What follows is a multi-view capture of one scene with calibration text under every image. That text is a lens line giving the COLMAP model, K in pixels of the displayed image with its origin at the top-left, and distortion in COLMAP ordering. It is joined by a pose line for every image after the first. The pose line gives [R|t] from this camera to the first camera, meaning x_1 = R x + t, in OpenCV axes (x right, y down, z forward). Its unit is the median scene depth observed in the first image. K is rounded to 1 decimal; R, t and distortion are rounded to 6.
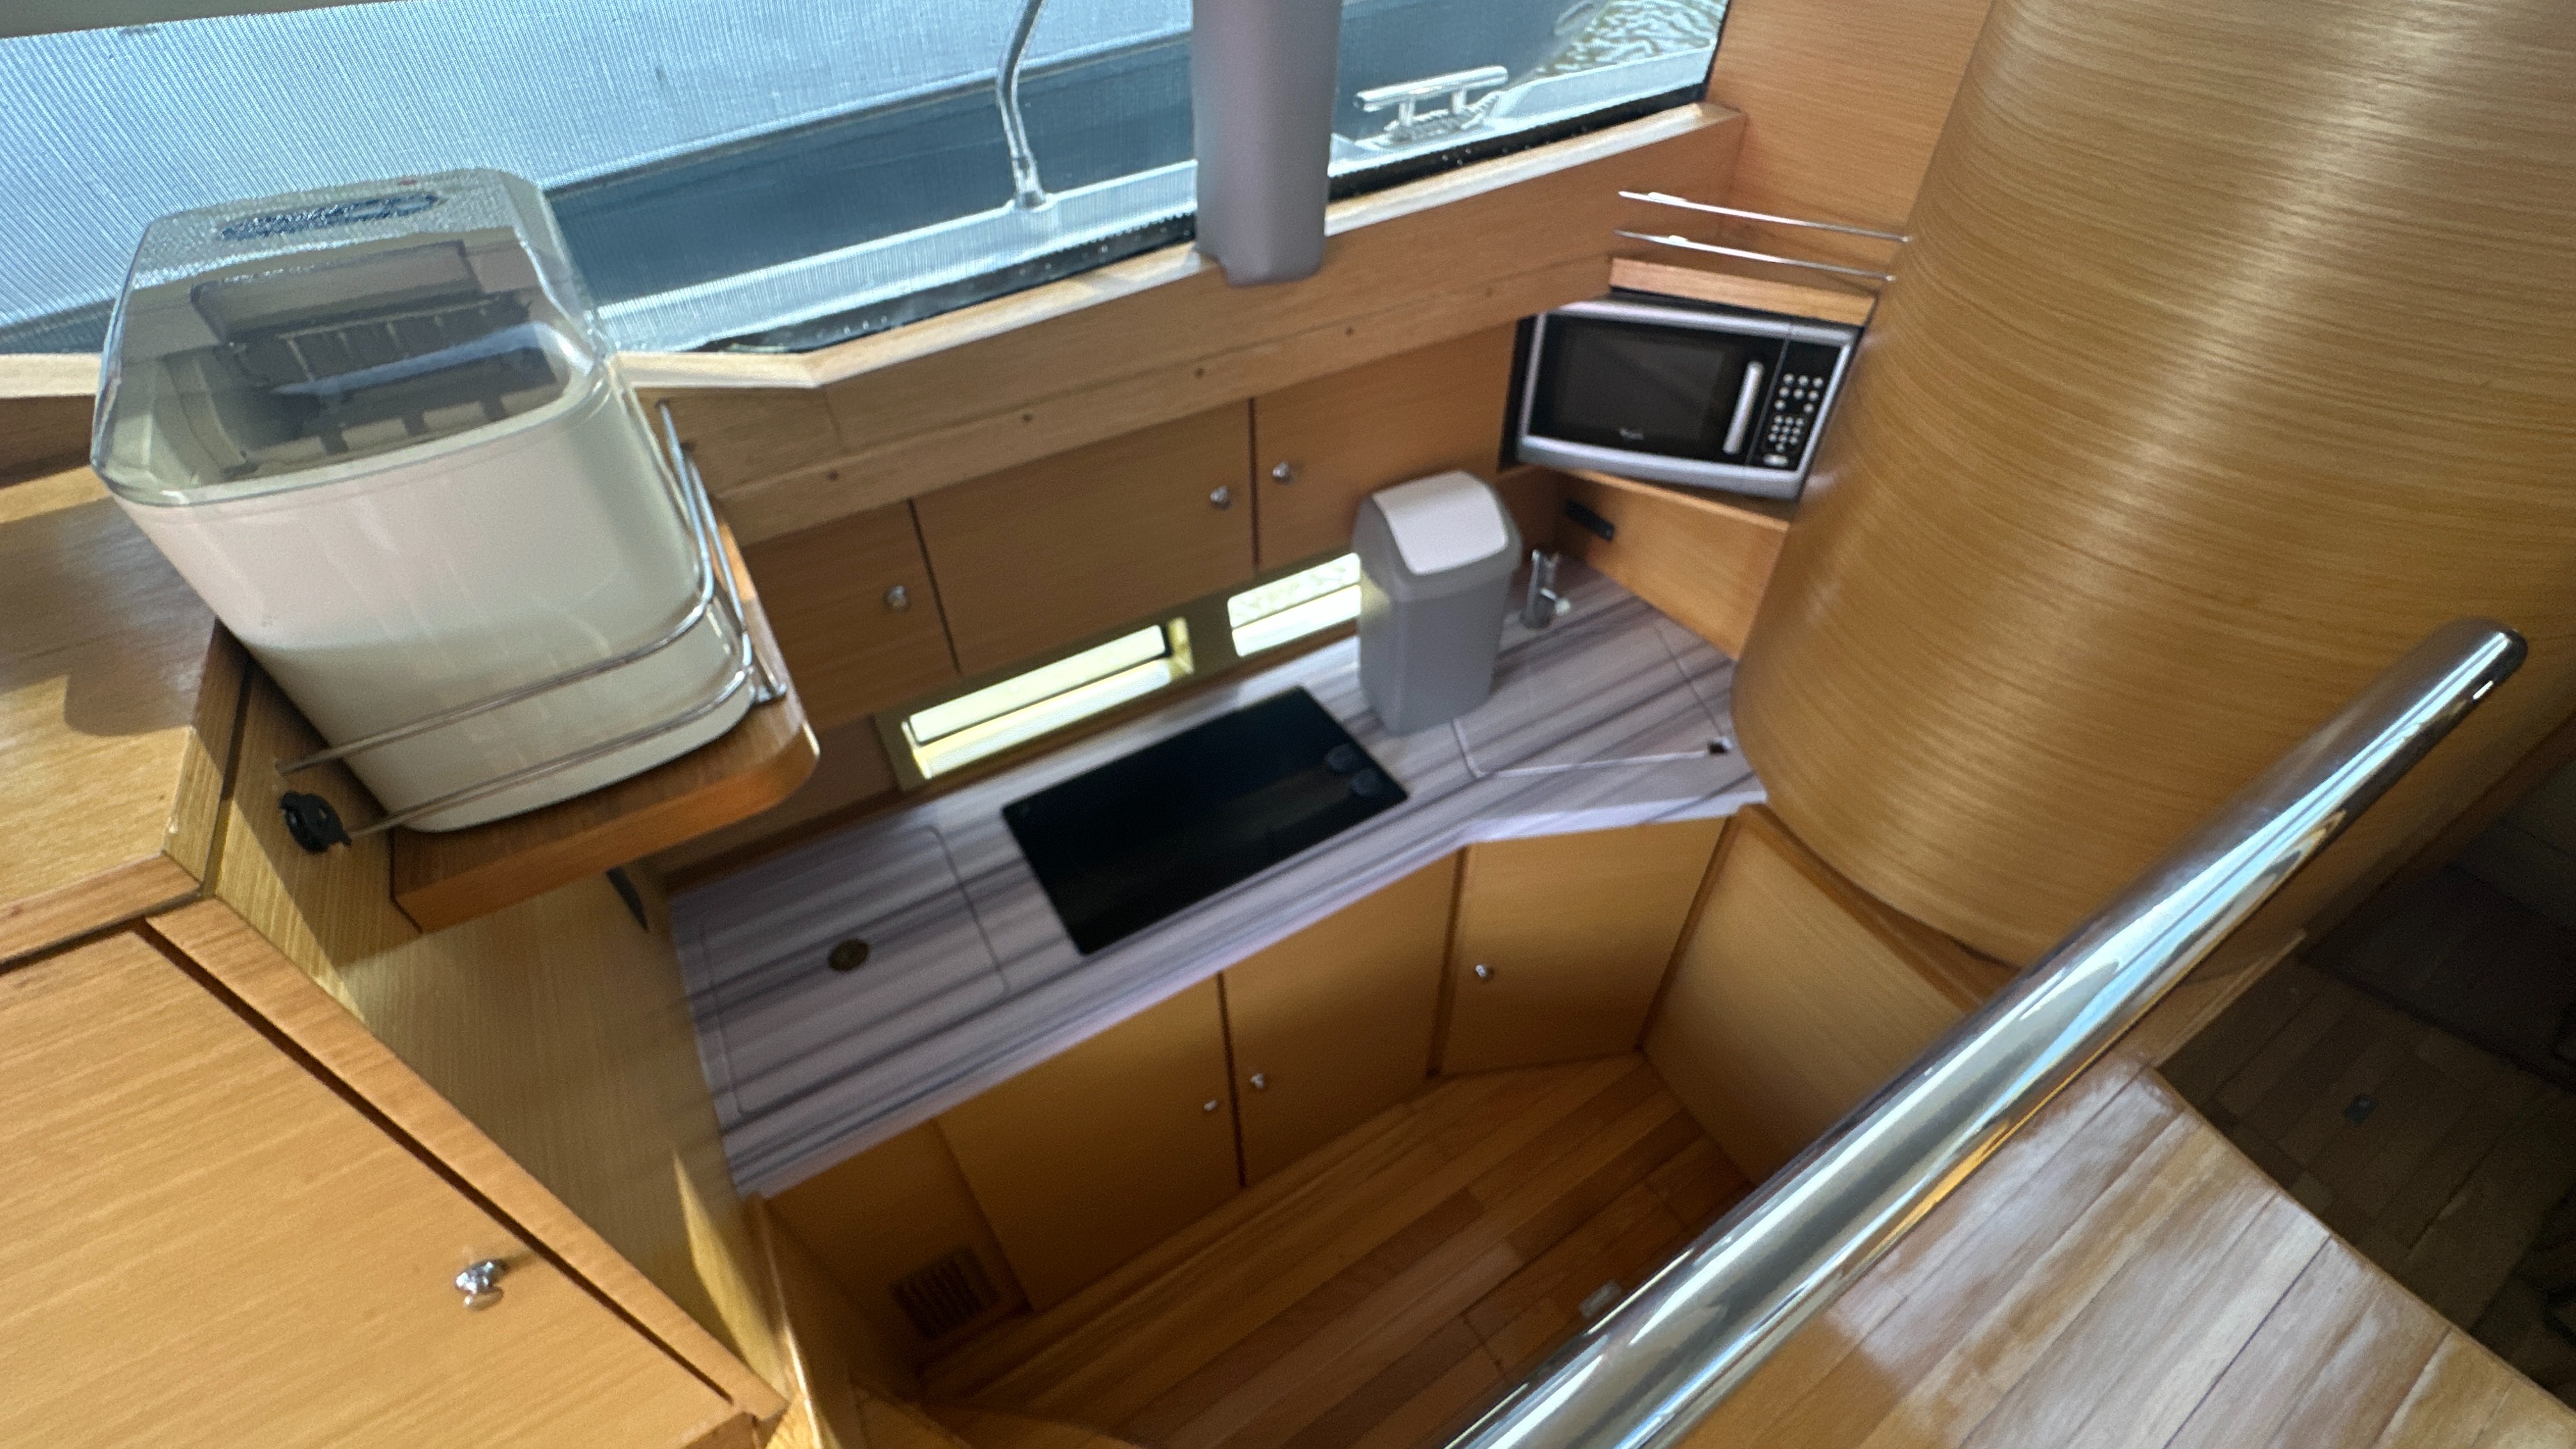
lens RADIAL K [[1046.6, 0, 1305.0], [0, 1046.6, 719.2], [0, 0, 1]] dist [-0.002835, 0.000228]
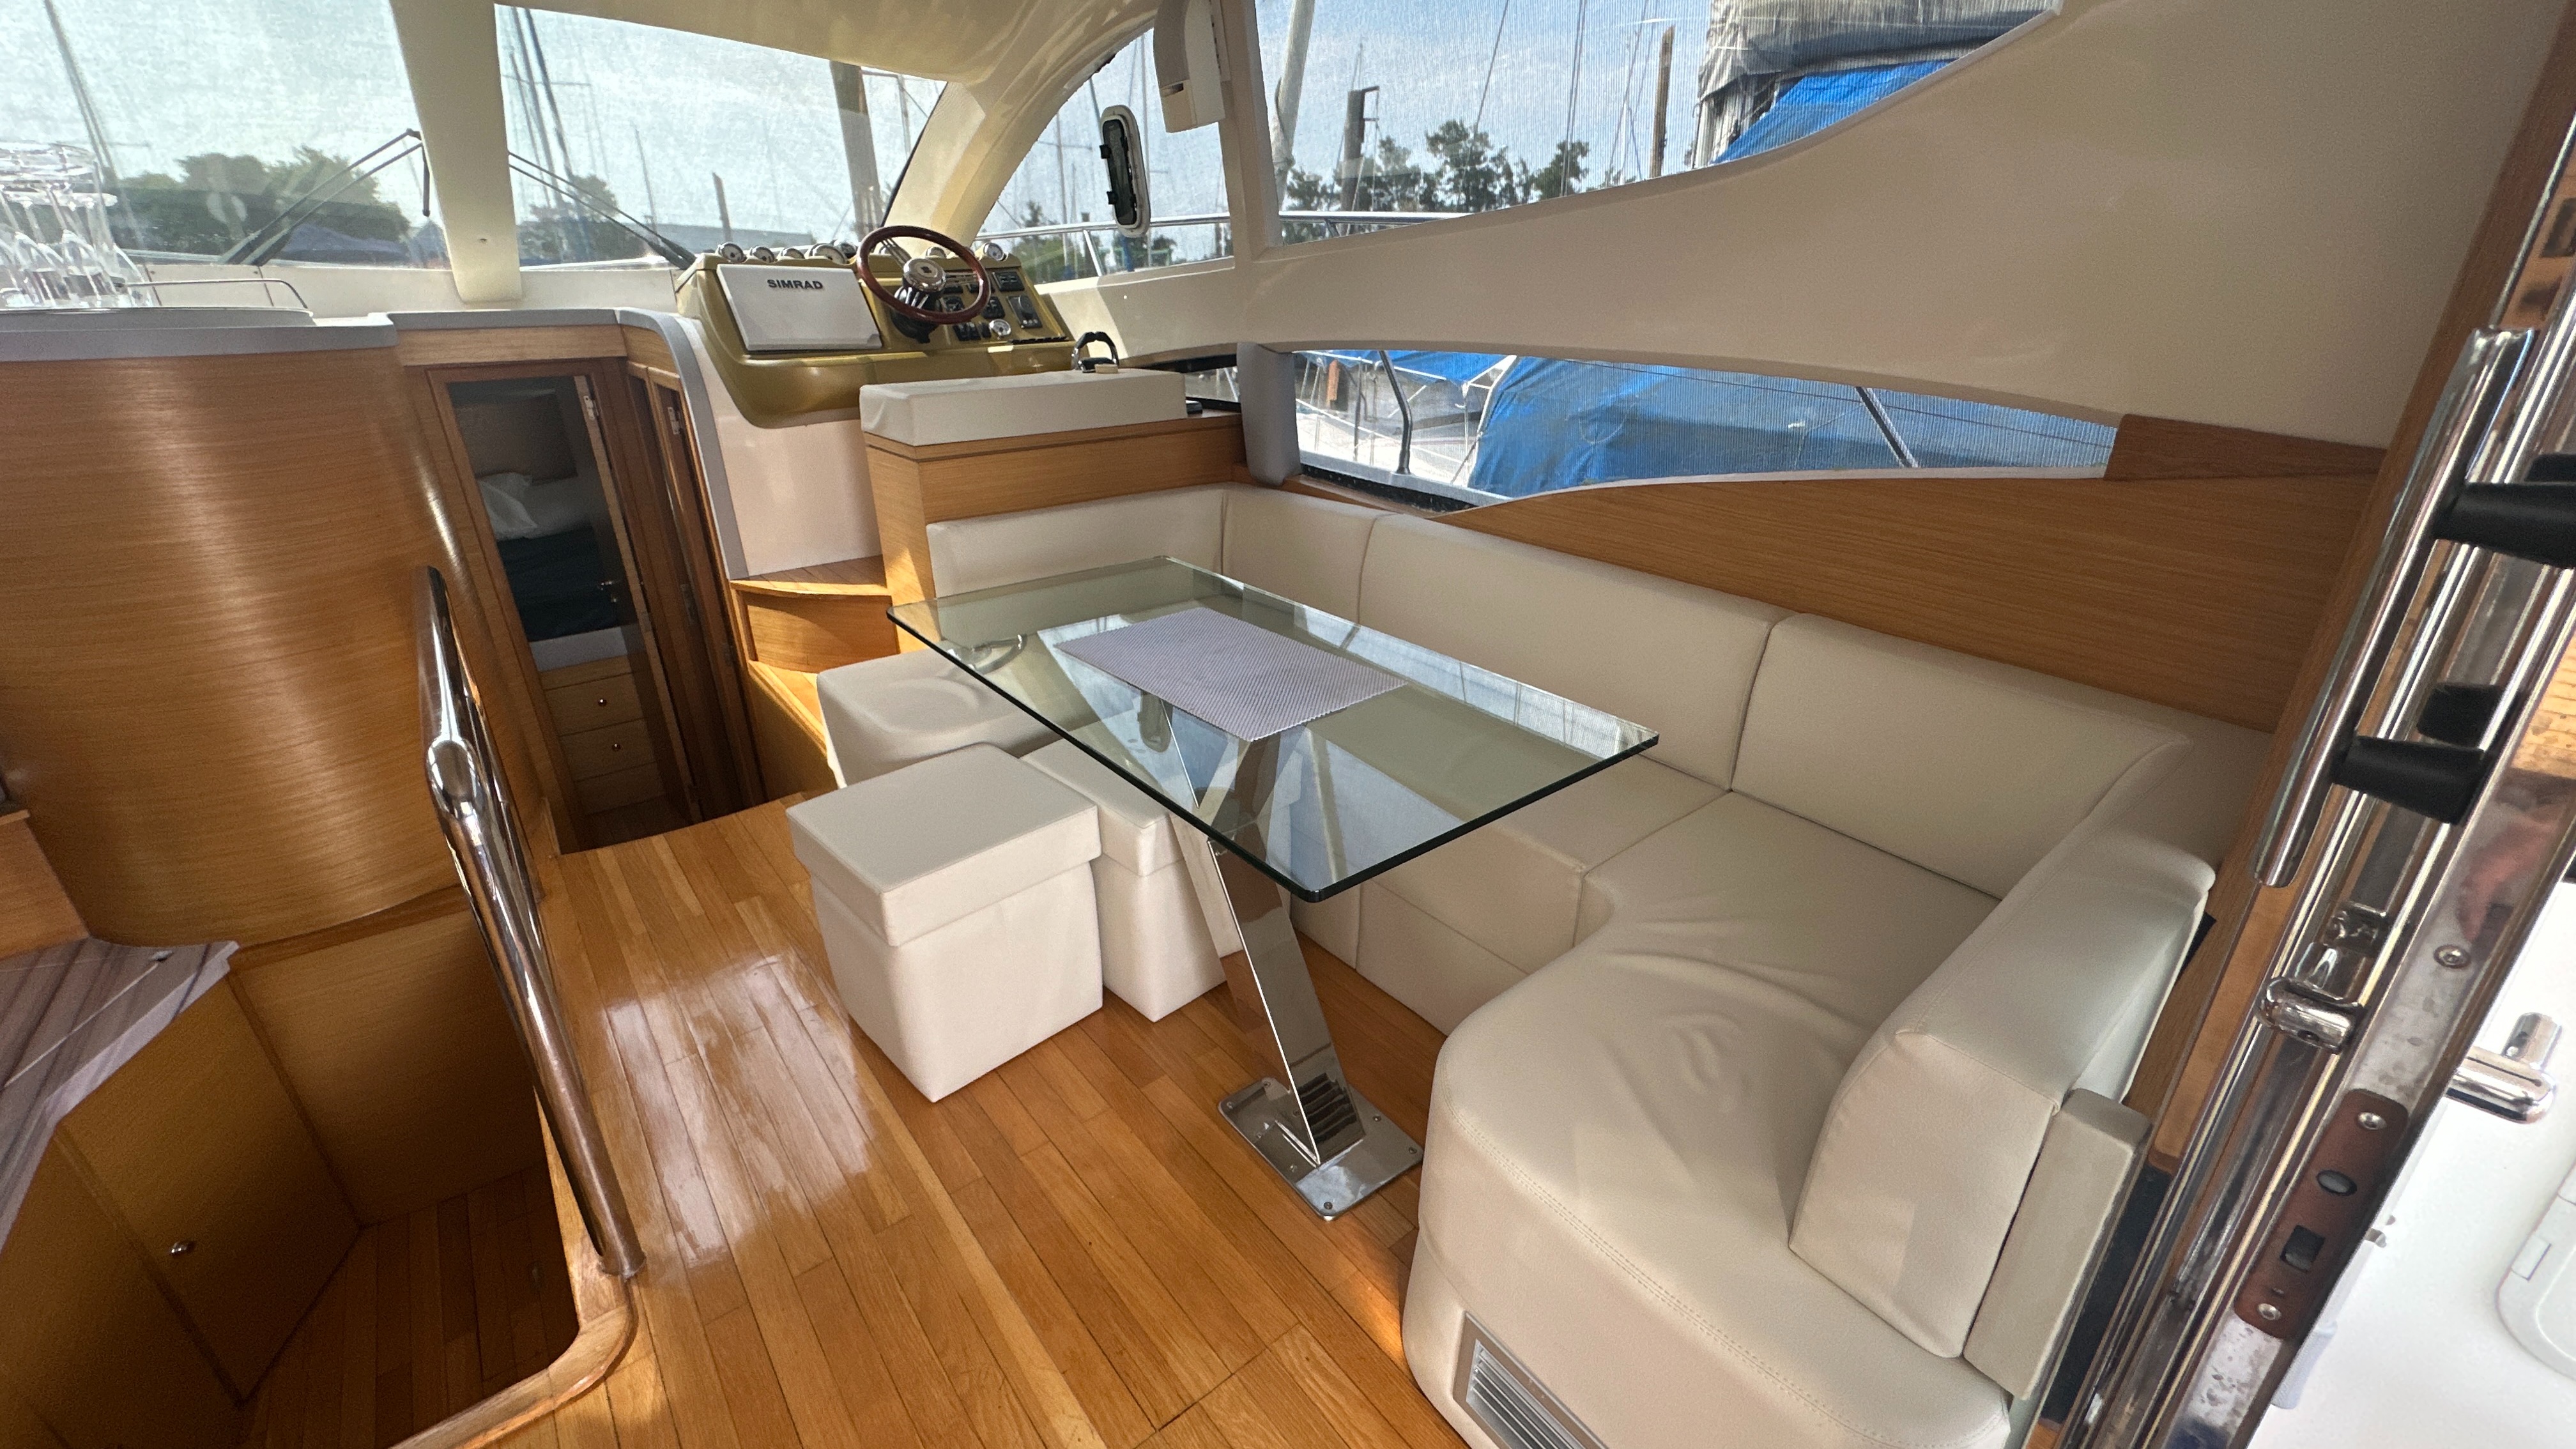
lens RADIAL K [[1046.6, 0, 1285.2], [0, 1046.6, 725.2], [0, 0, 1]] dist [-0.002835, 0.000228]
pose [[-0.102451, -0.389894, 0.915143, -0.820165], [0.689601, 0.635193, 0.347823, 0.367171], [-0.716906, 0.666718, 0.203795, -0.413595]]
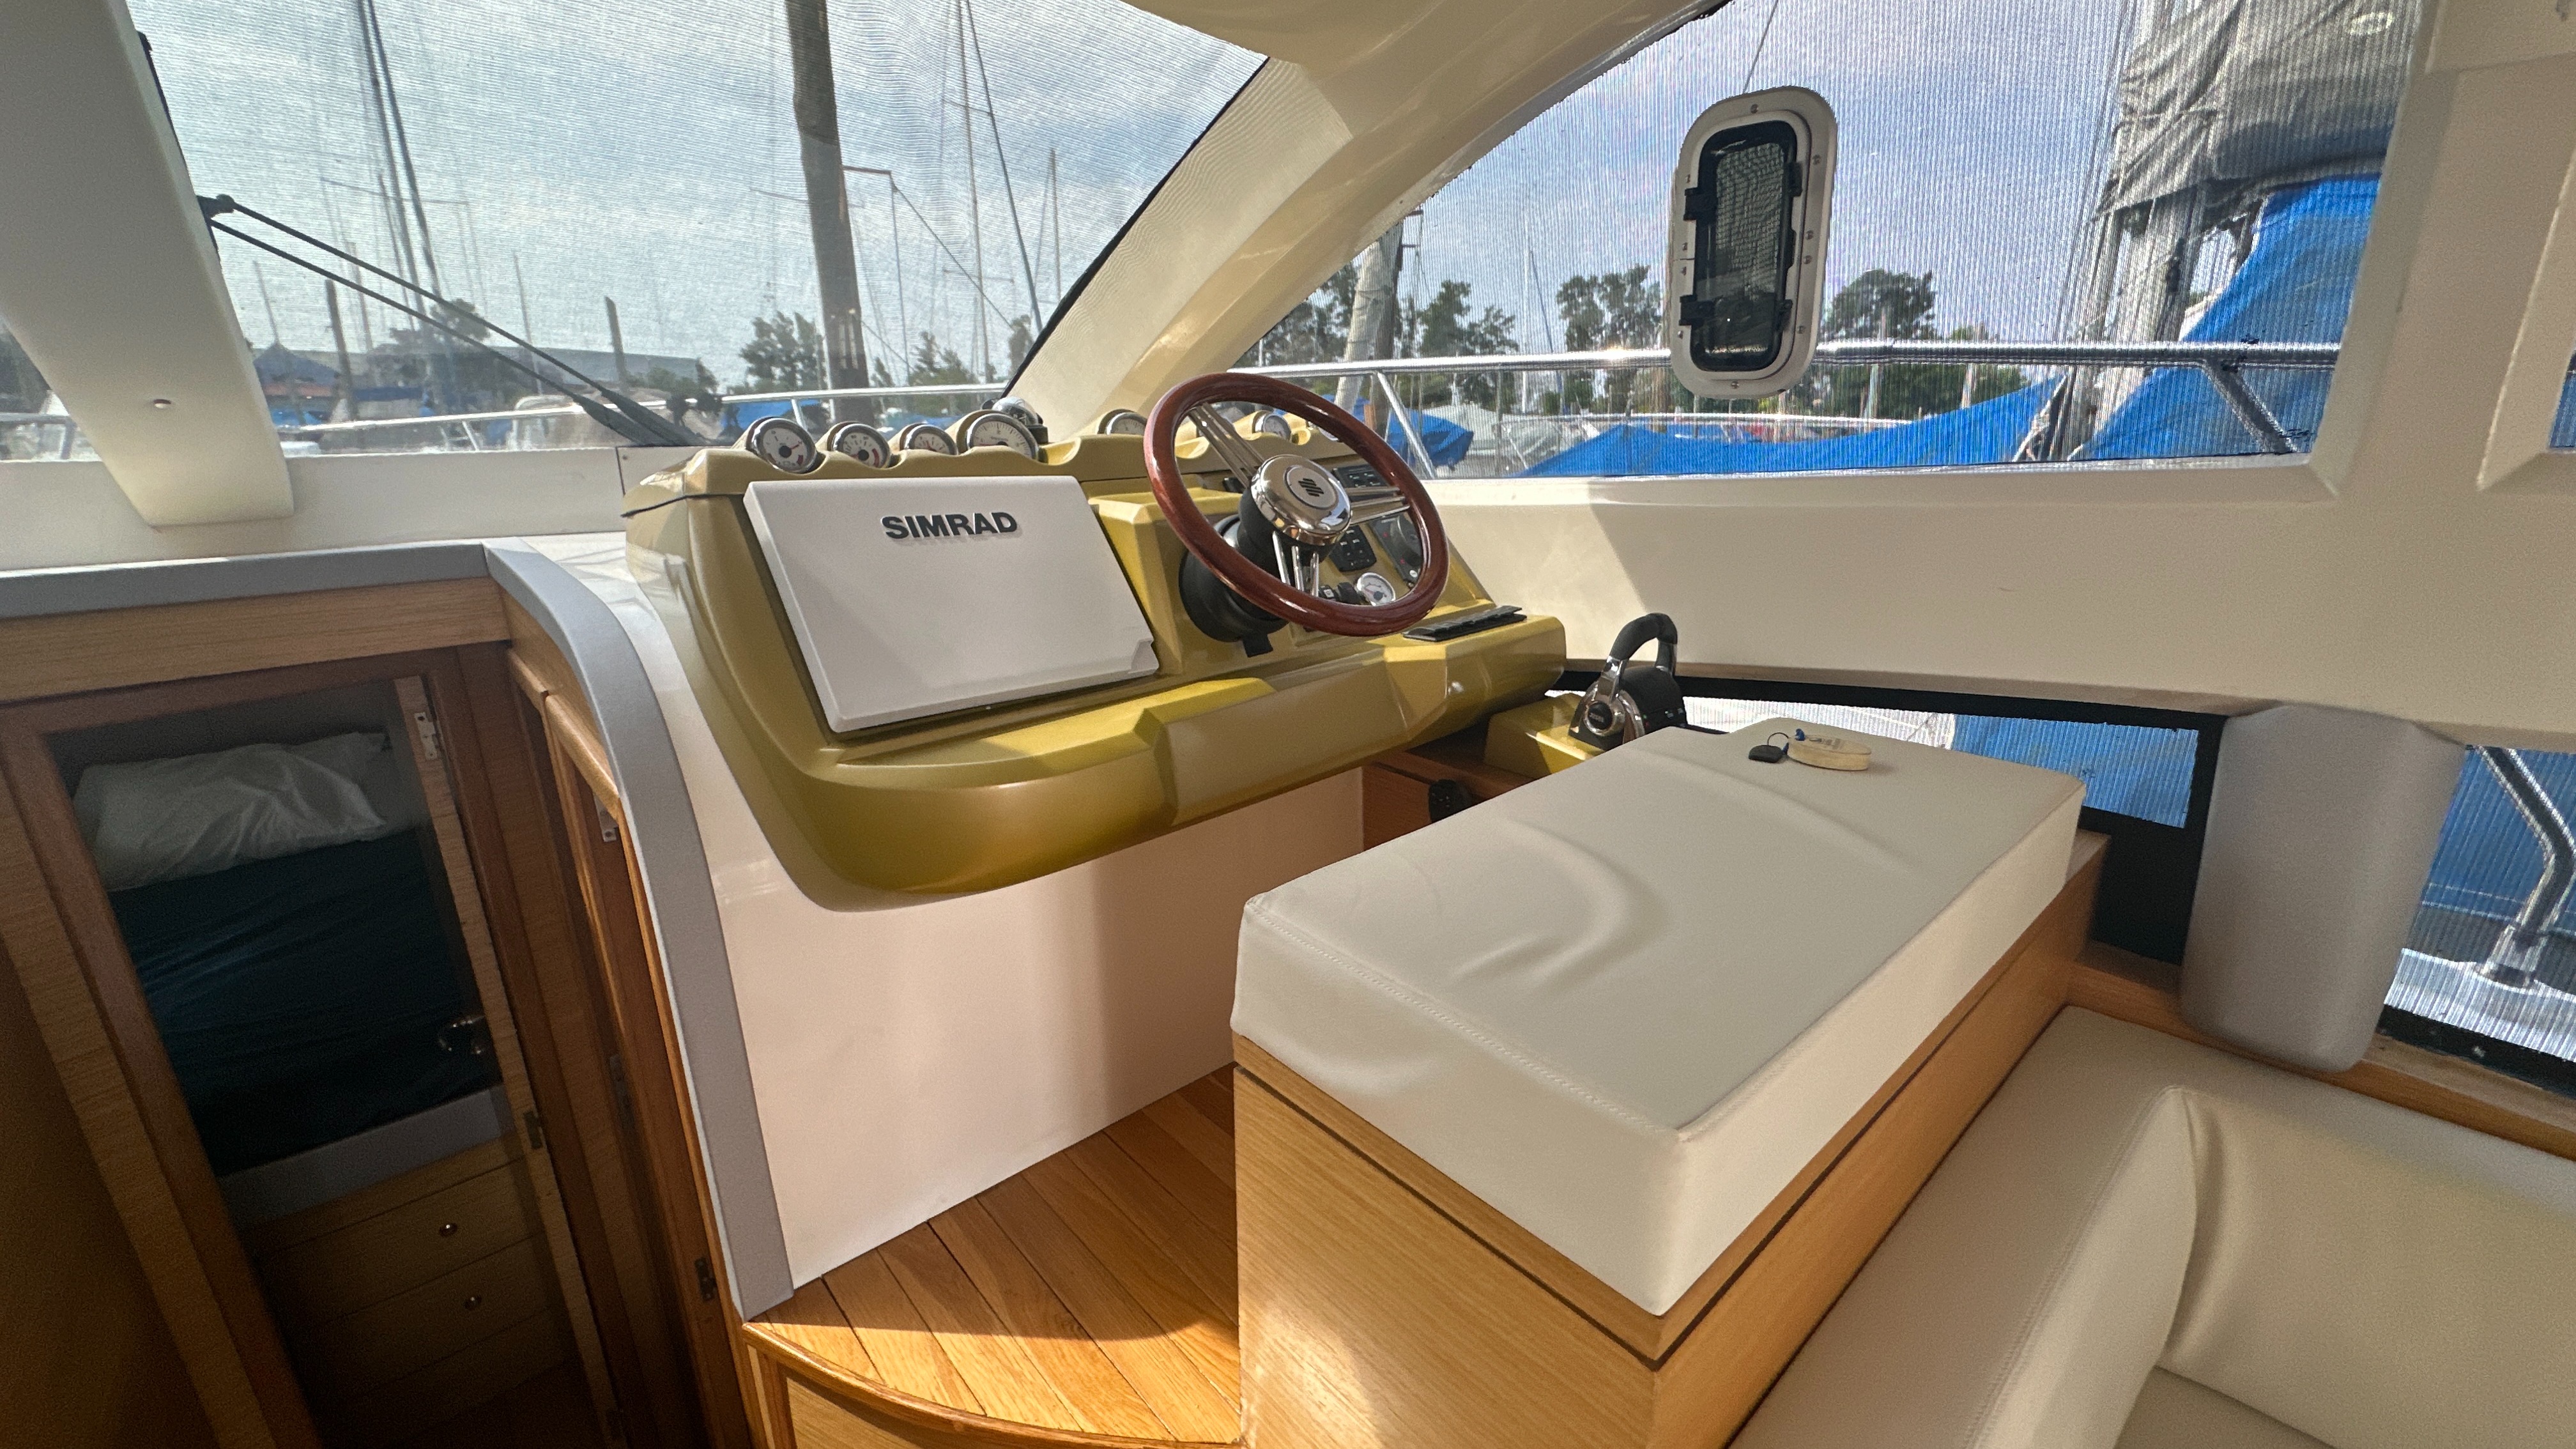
lens RADIAL K [[1046.6, 0, 1287.1], [0, 1046.6, 734.3], [0, 0, 1]] dist [-0.002835, 0.000228]
pose [[-0.197240, -0.294587, 0.935048, 0.521041], [0.676823, 0.649089, 0.347265, -0.072405], [-0.709229, 0.701357, 0.071357, -0.050366]]
